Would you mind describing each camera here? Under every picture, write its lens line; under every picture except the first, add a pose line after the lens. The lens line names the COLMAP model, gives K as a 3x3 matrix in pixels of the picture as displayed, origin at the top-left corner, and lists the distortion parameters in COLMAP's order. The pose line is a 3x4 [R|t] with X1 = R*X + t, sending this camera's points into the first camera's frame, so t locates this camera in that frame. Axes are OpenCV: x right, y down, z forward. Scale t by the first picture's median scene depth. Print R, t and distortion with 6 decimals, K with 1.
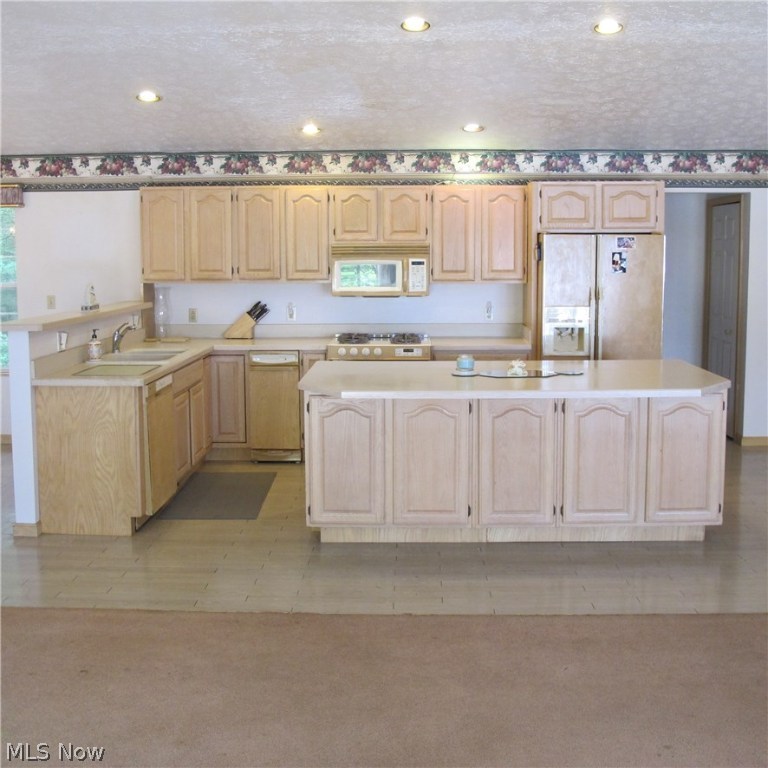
lens RADIAL K [[939.6, 0, 384.8], [0, 939.6, 346.5], [0, 0, 1]] dist [-0.129649, 0.073942]
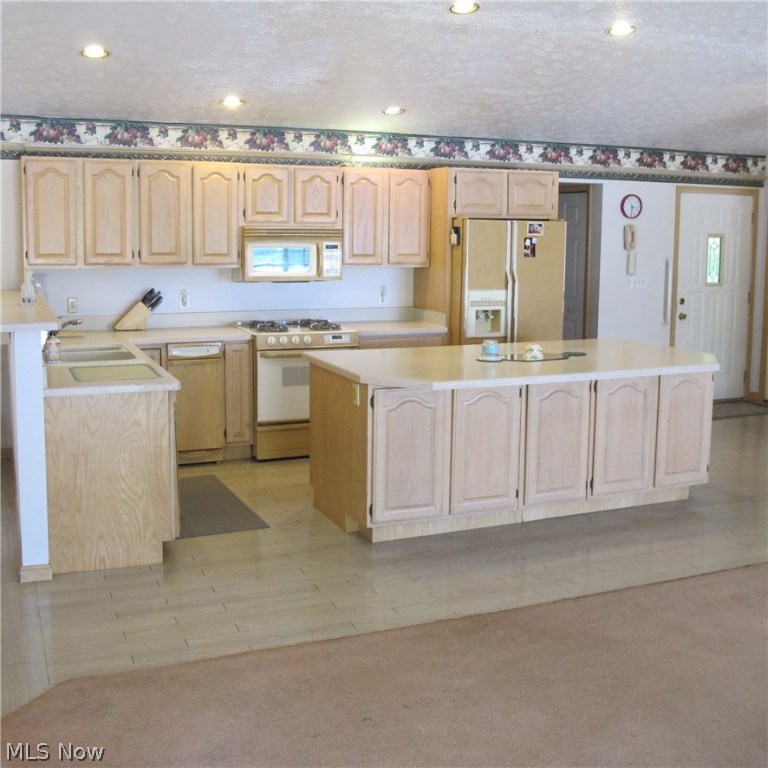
lens RADIAL K [[939.6, 0, 384.8], [0, 939.6, 346.5], [0, 0, 1]] dist [-0.129649, 0.073942]
pose [[0.909478, -0.037537, 0.414053, -0.320027], [0.027950, 0.999183, 0.029190, -0.012720], [-0.414811, -0.014976, 0.909785, 0.094376]]
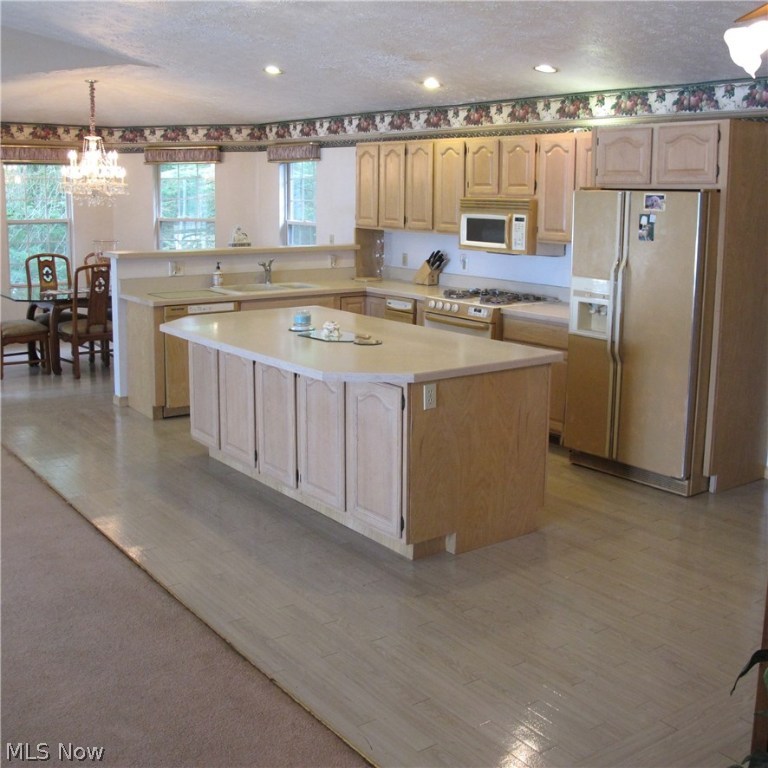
lens RADIAL K [[939.6, 0, 384.8], [0, 939.6, 346.5], [0, 0, 1]] dist [-0.129649, 0.073942]
pose [[0.613327, 0.140144, -0.777296, 0.691033], [-0.090229, 0.990122, 0.107320, -0.051491], [0.784658, 0.004312, 0.619914, 0.321783]]
